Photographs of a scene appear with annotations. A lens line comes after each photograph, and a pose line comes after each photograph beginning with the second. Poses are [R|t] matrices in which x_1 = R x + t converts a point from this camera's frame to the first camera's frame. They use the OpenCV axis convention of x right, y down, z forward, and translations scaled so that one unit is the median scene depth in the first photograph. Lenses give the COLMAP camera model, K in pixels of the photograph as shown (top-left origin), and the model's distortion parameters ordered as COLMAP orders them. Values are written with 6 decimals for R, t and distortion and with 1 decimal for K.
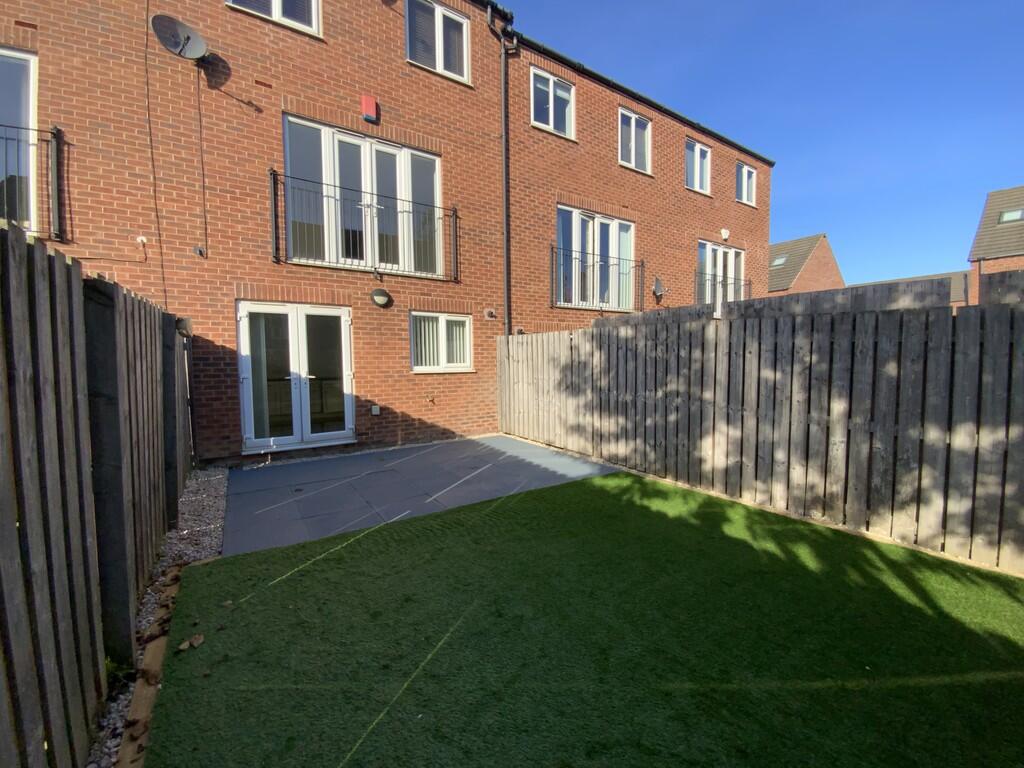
lens RADIAL K [[417.5, 0, 513.9], [0, 417.5, 385.2], [0, 0, 1]] dist [-0.002666, -0.000582]
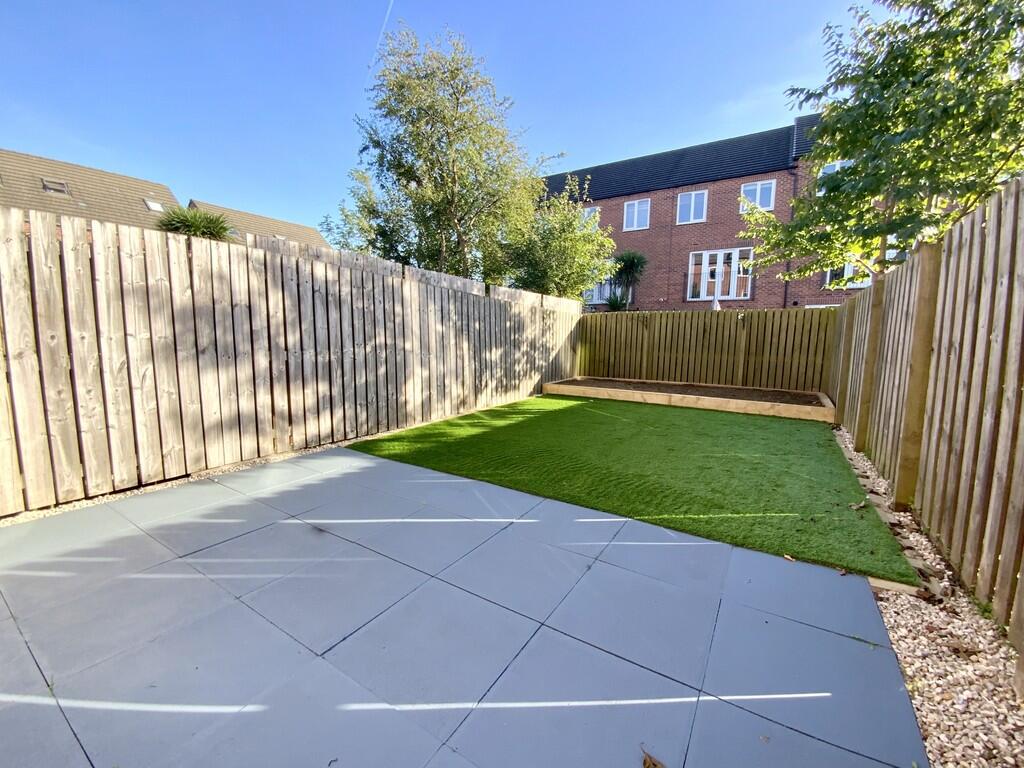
lens RADIAL K [[417.5, 0, 509.2], [0, 417.5, 383.8], [0, 0, 1]] dist [-0.002666, -0.000582]
pose [[-0.425146, -0.105664, 0.898936, -0.659993], [0.036277, 0.990375, 0.133569, -0.014096], [-0.904398, 0.089398, -0.417221, 1.148510]]
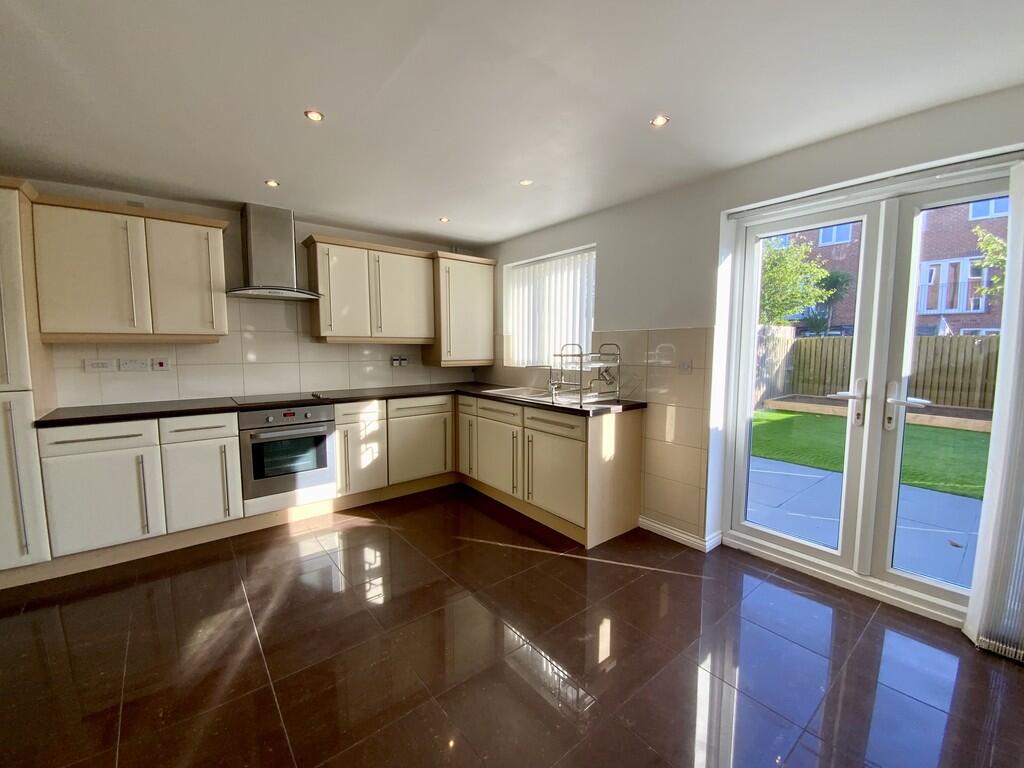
lens RADIAL K [[417.5, 0, 518.0], [0, 417.5, 384.1], [0, 0, 1]] dist [-0.002666, -0.000582]
pose [[-0.125746, -0.086909, 0.988248, -1.066289], [0.052266, 0.994192, 0.094082, -0.117381], [-0.990685, 0.063482, -0.120473, 1.785552]]
